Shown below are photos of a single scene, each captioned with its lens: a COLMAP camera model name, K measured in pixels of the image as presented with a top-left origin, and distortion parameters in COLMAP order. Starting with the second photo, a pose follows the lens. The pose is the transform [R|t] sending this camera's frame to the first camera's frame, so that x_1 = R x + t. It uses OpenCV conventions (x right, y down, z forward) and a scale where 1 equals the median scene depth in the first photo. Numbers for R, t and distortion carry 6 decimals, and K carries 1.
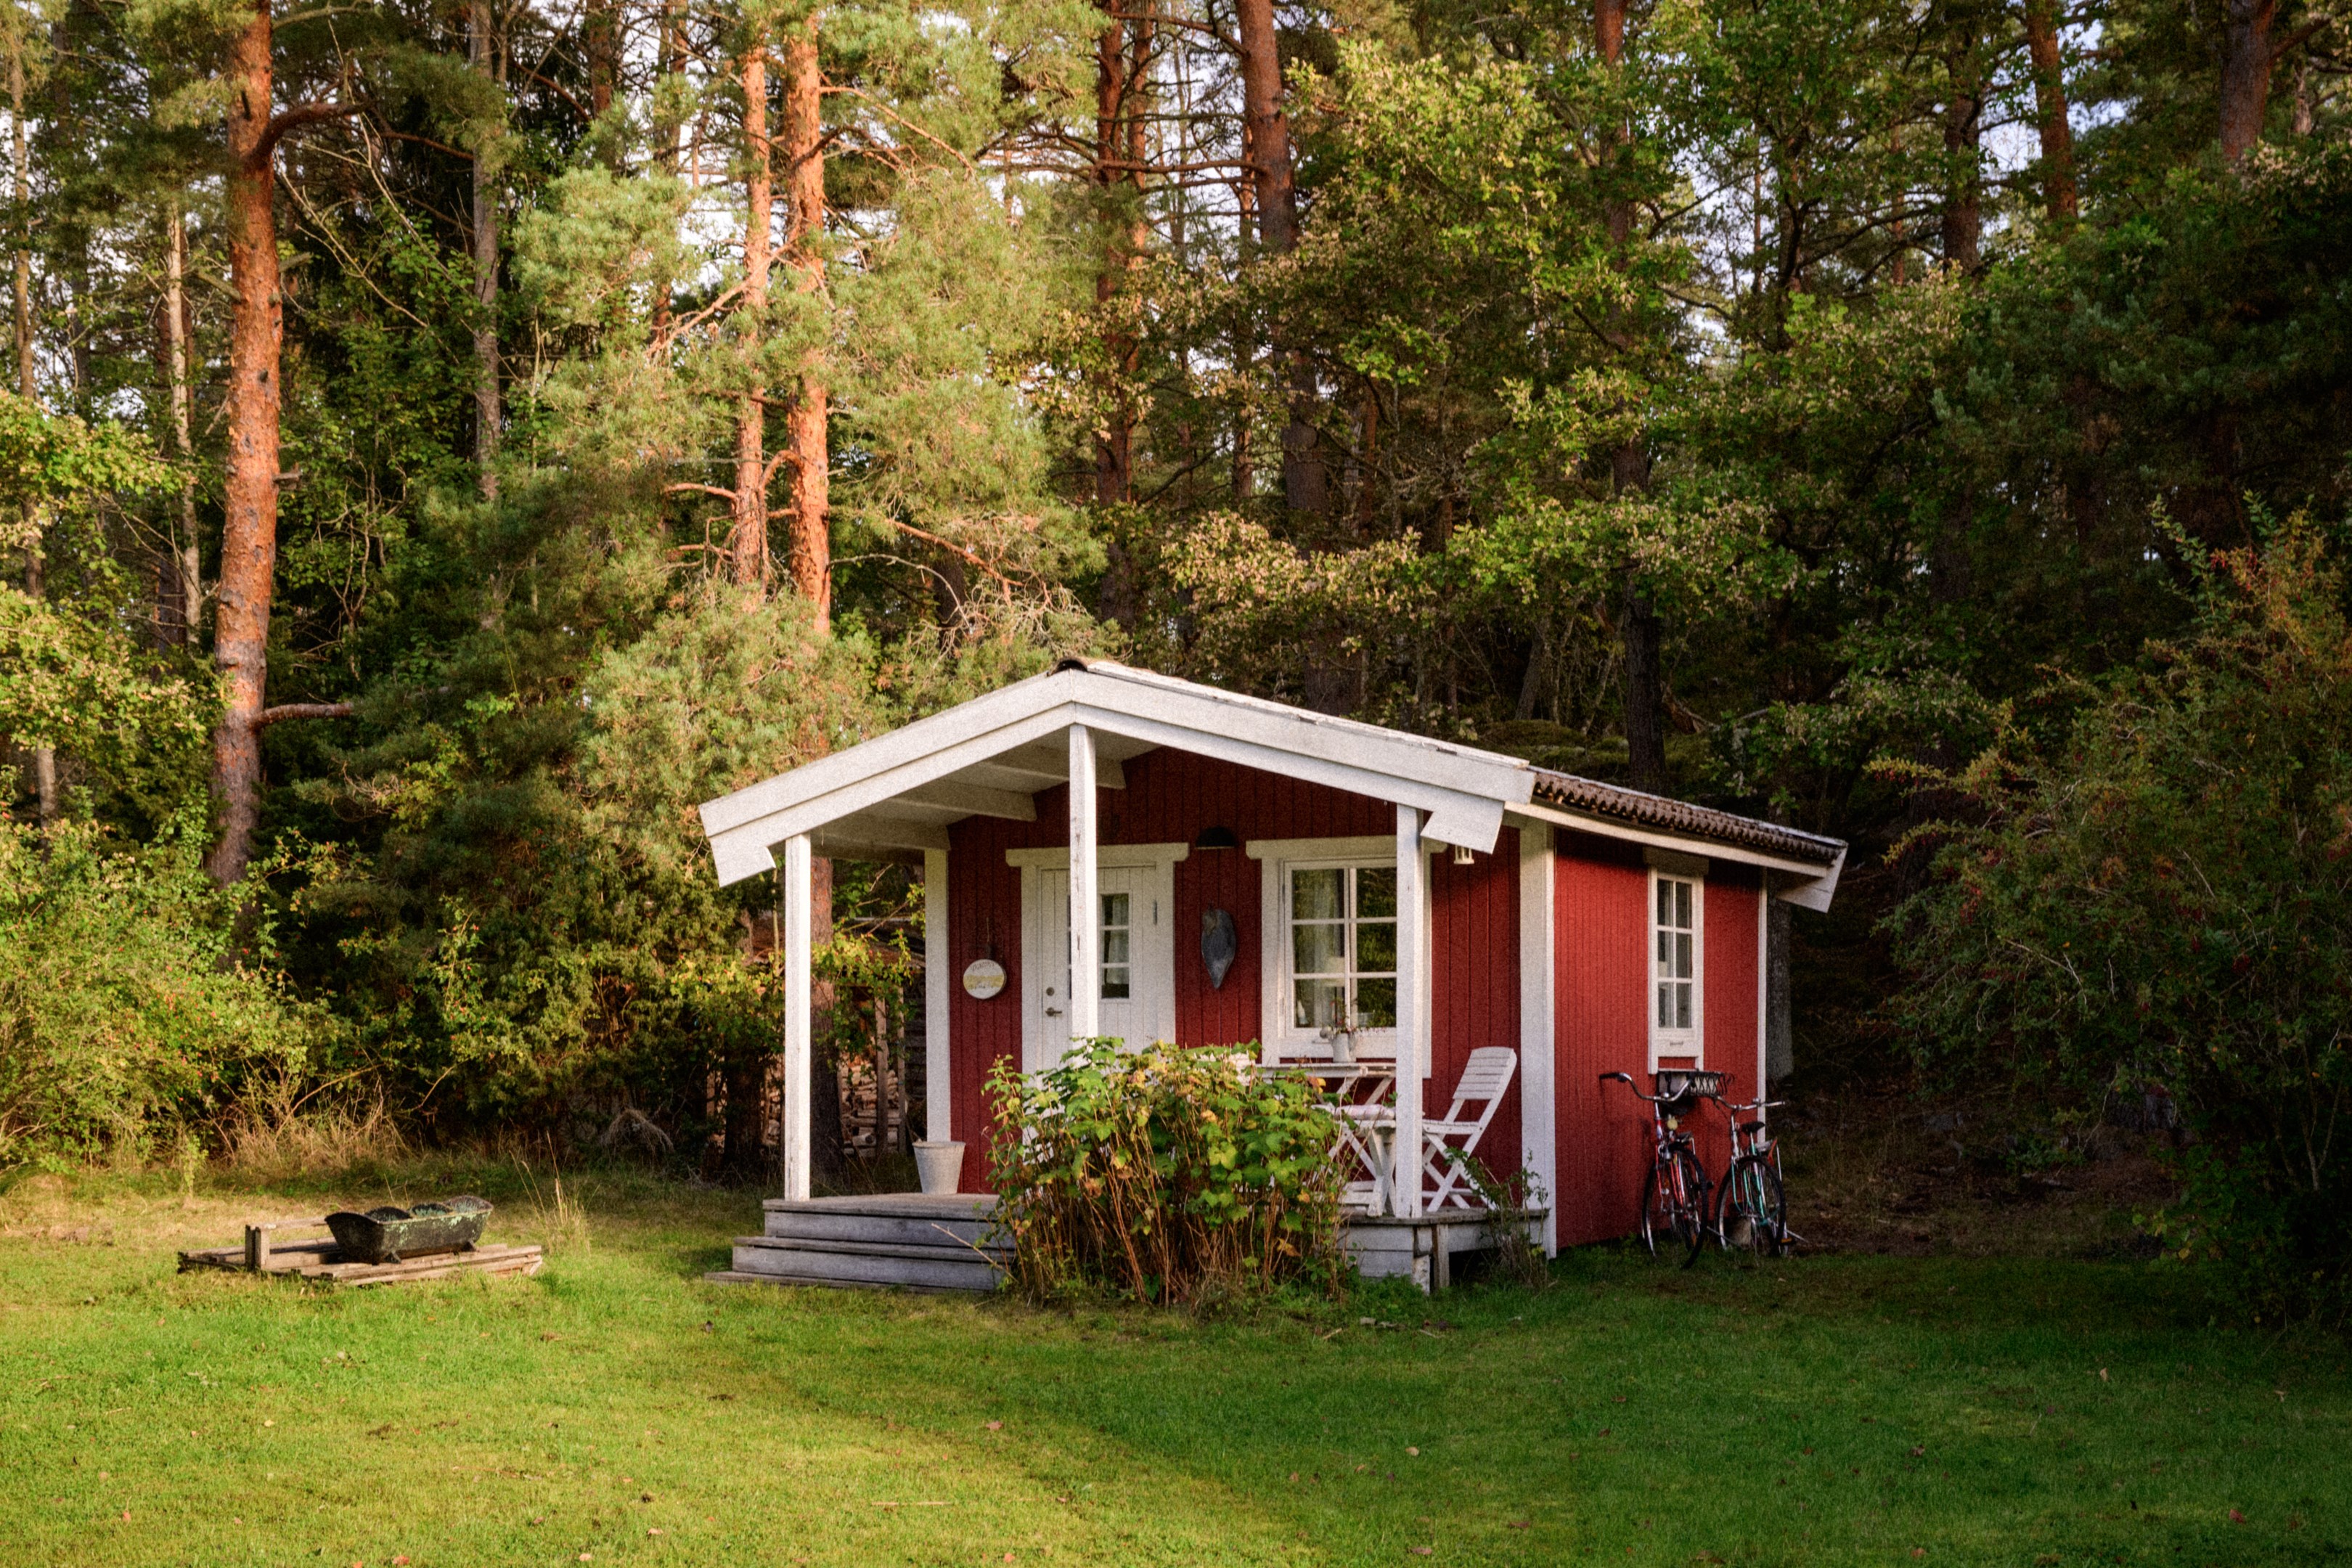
lens RADIAL K [[2746.0, 0, 1176.0], [0, 2746.0, 784.0], [0, 0, 1]] dist [0.012504, 0.007340]
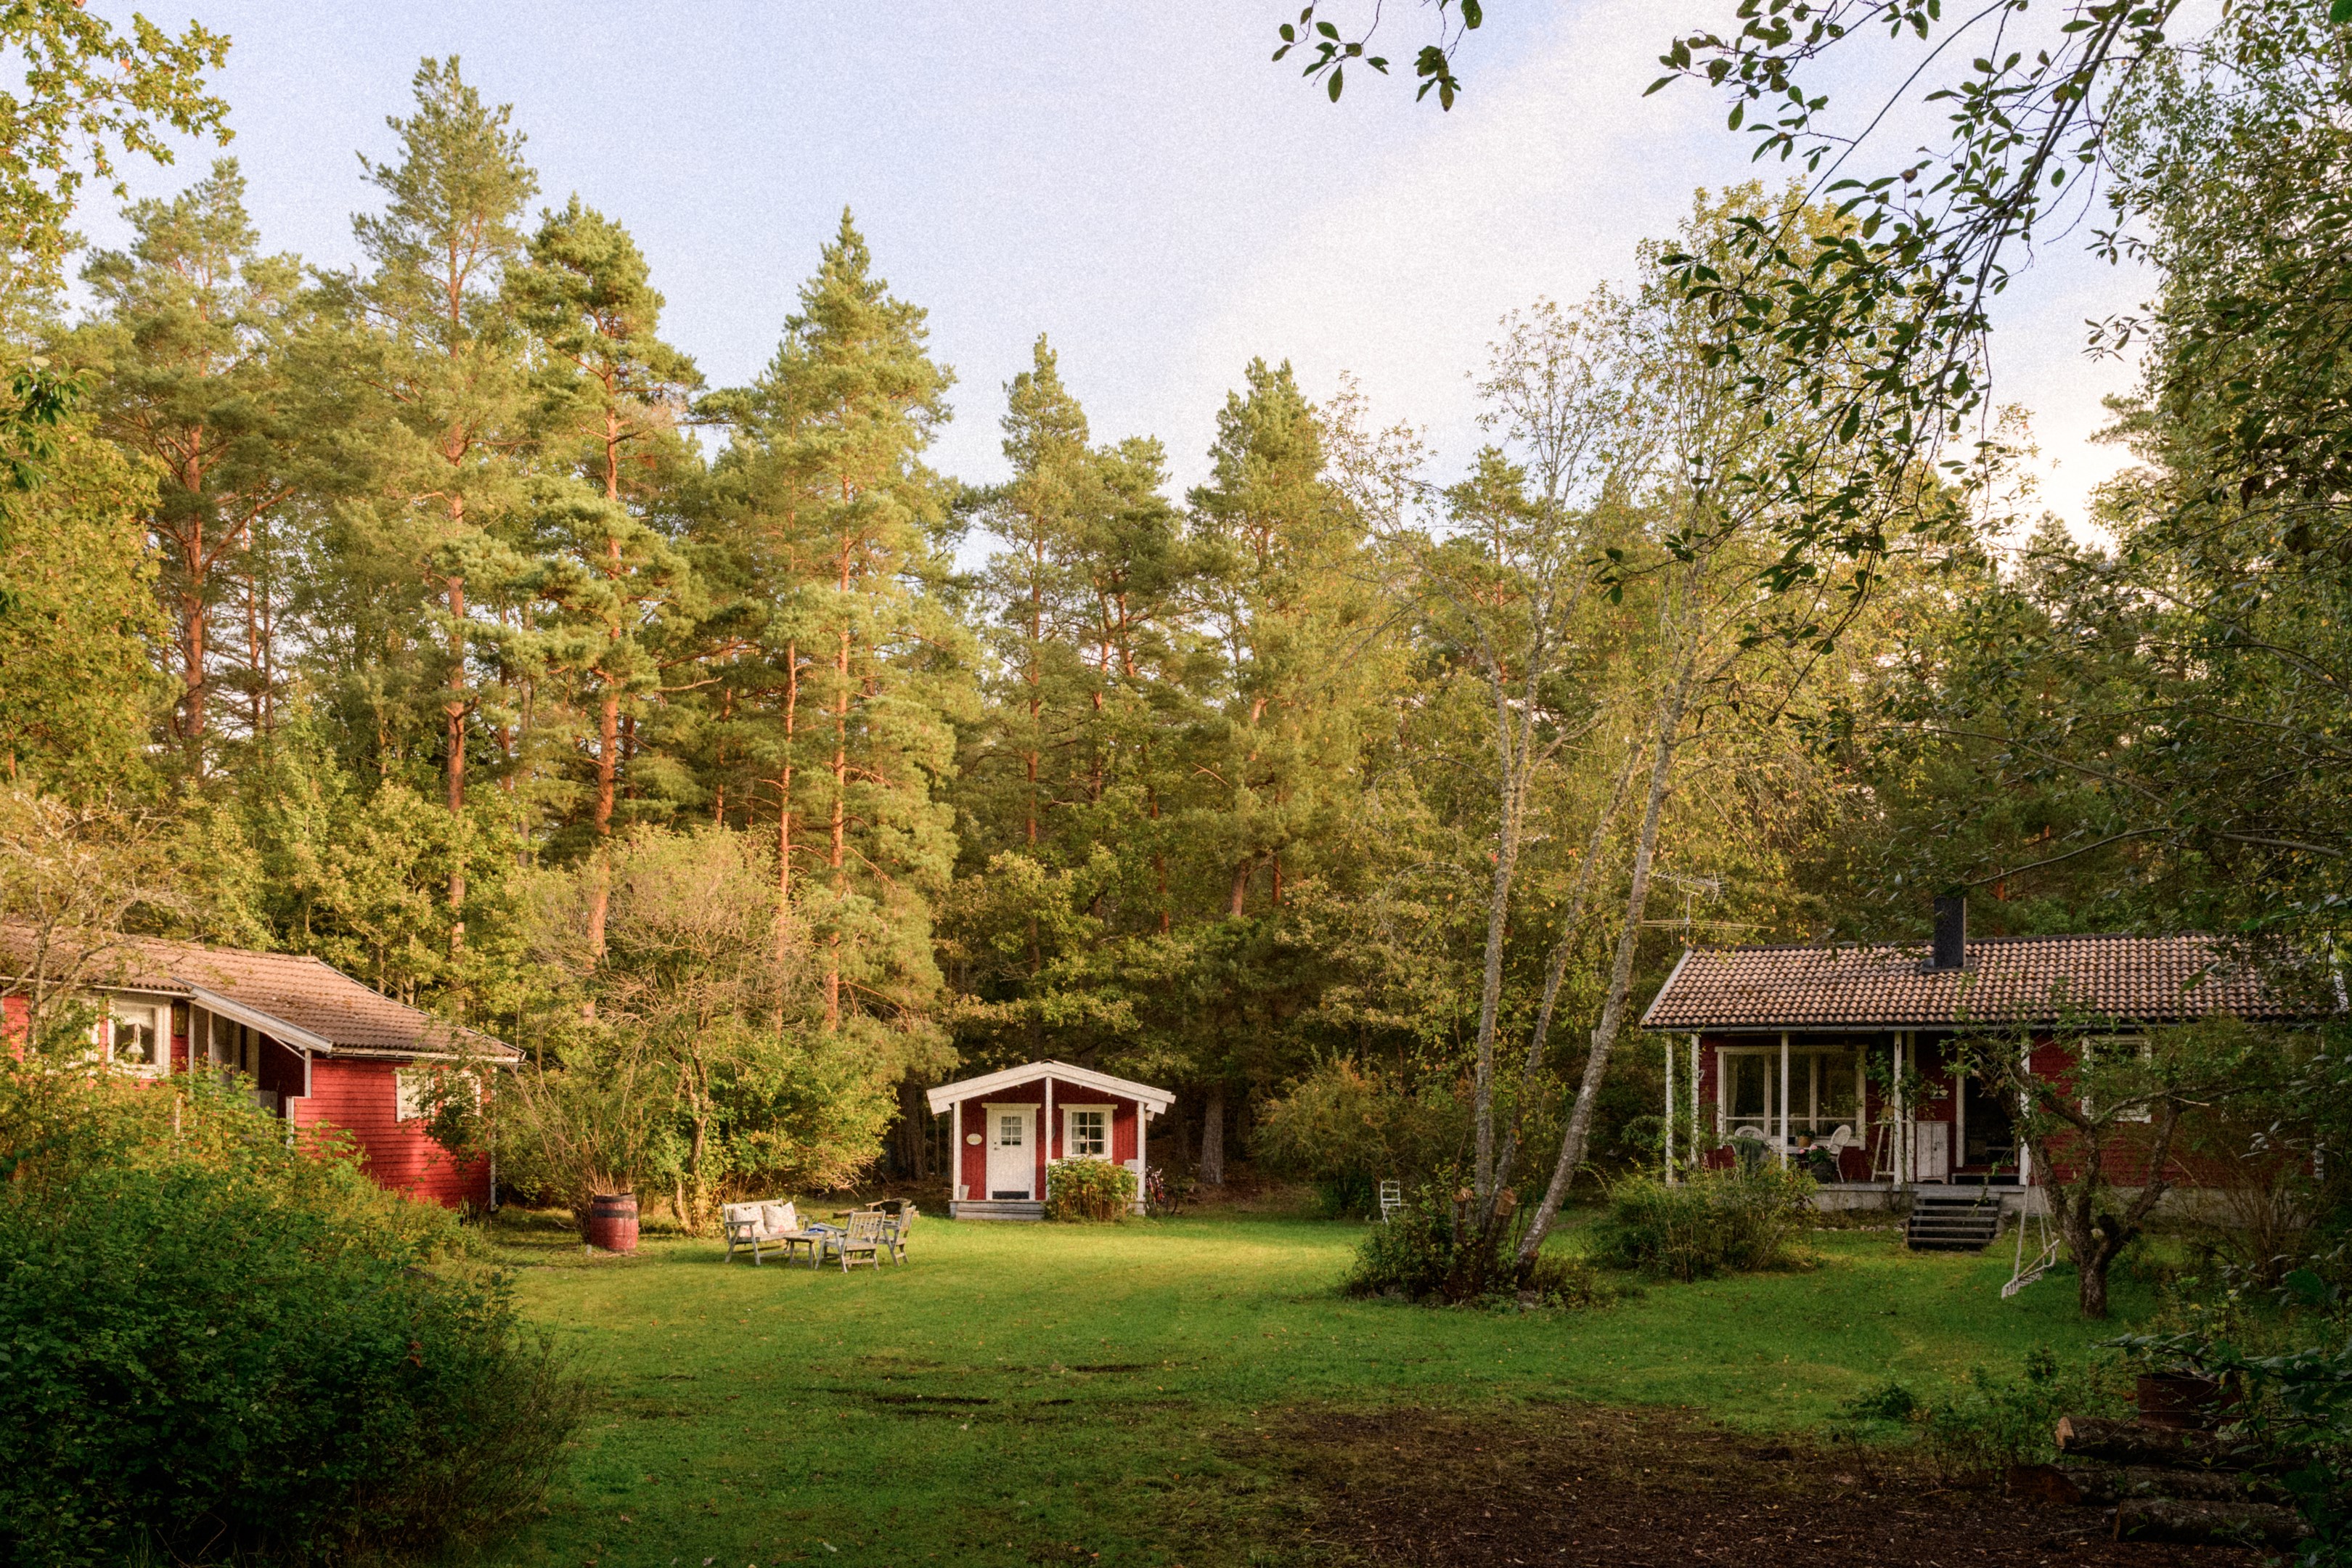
lens RADIAL K [[1964.3, 0, 1176.0], [0, 1964.3, 784.0], [0, 0, 1]] dist [0.003556, 0.001820]
pose [[0.846828, 0.105659, 0.521267, -1.319698], [-0.055957, 0.992329, -0.110236, -0.129514], [-0.528915, 0.064182, 0.846244, -1.430566]]
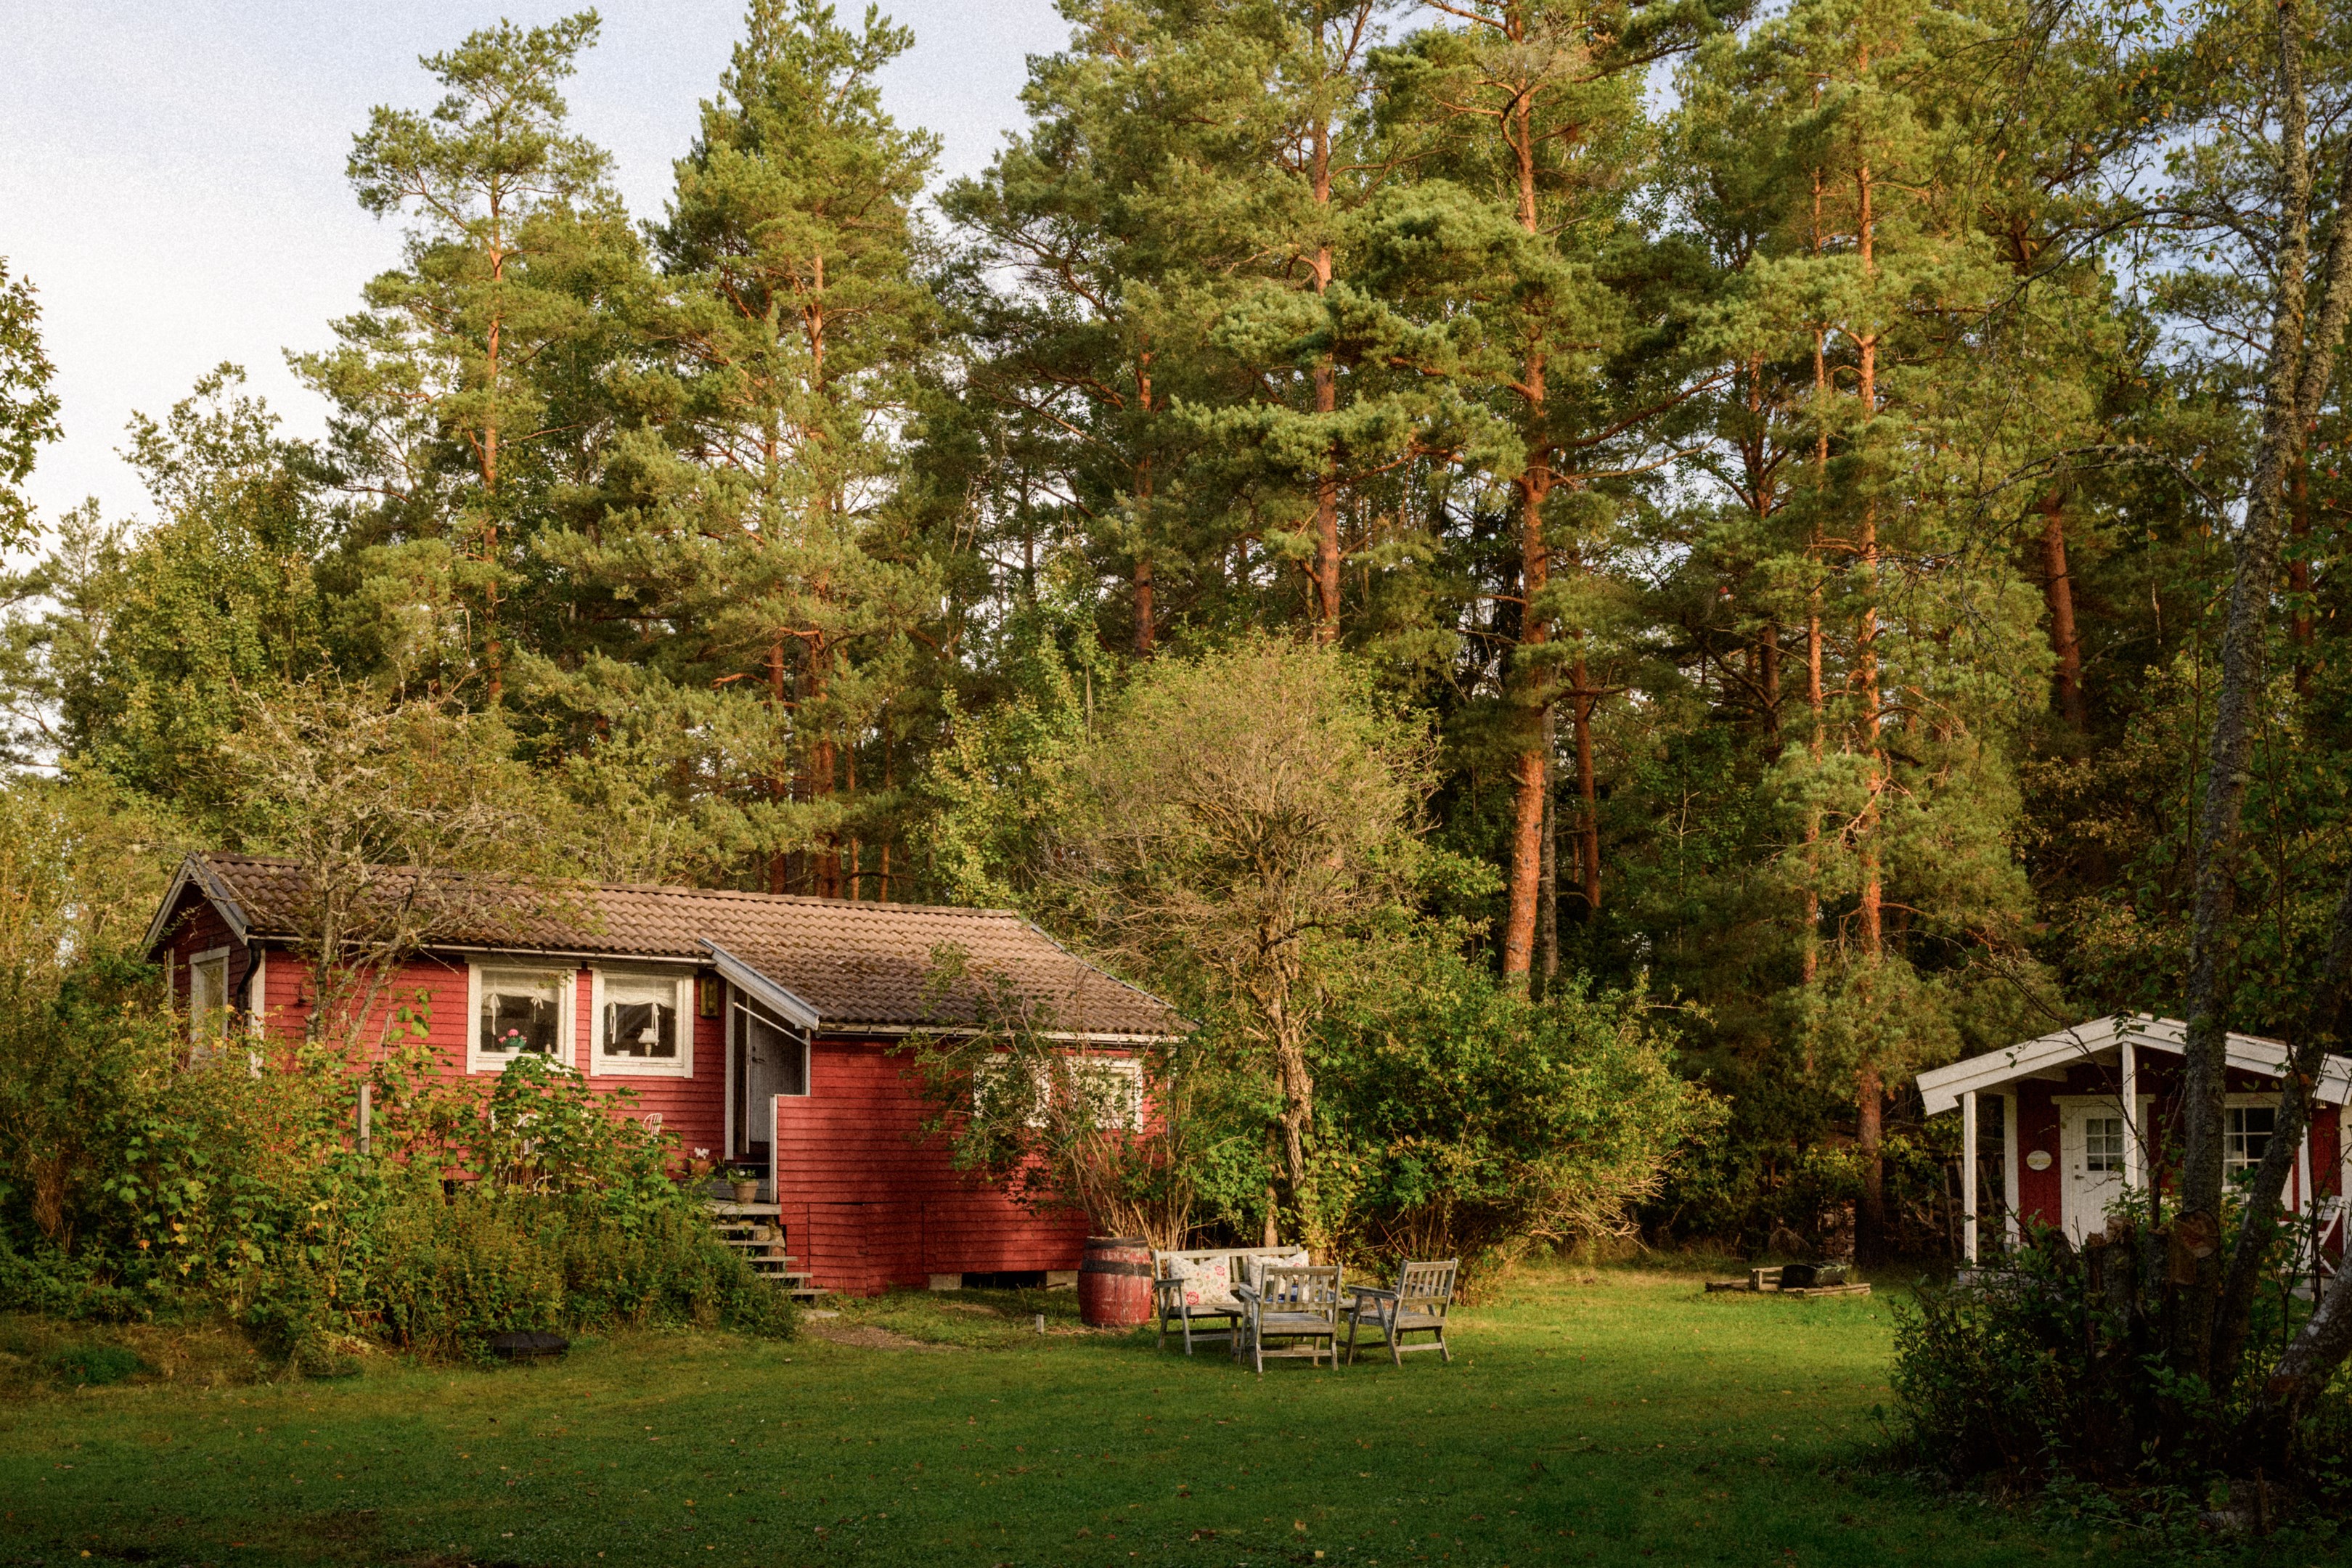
lens RADIAL K [[2639.1, 0, 1176.0], [0, 2639.1, 784.0], [0, 0, 1]] dist [0.008364, 0.019406]
pose [[0.990824, -0.009797, -0.134804, -0.461929], [0.000355, 0.997555, -0.069889, -0.072949], [0.135160, 0.069200, 0.988404, -1.077988]]
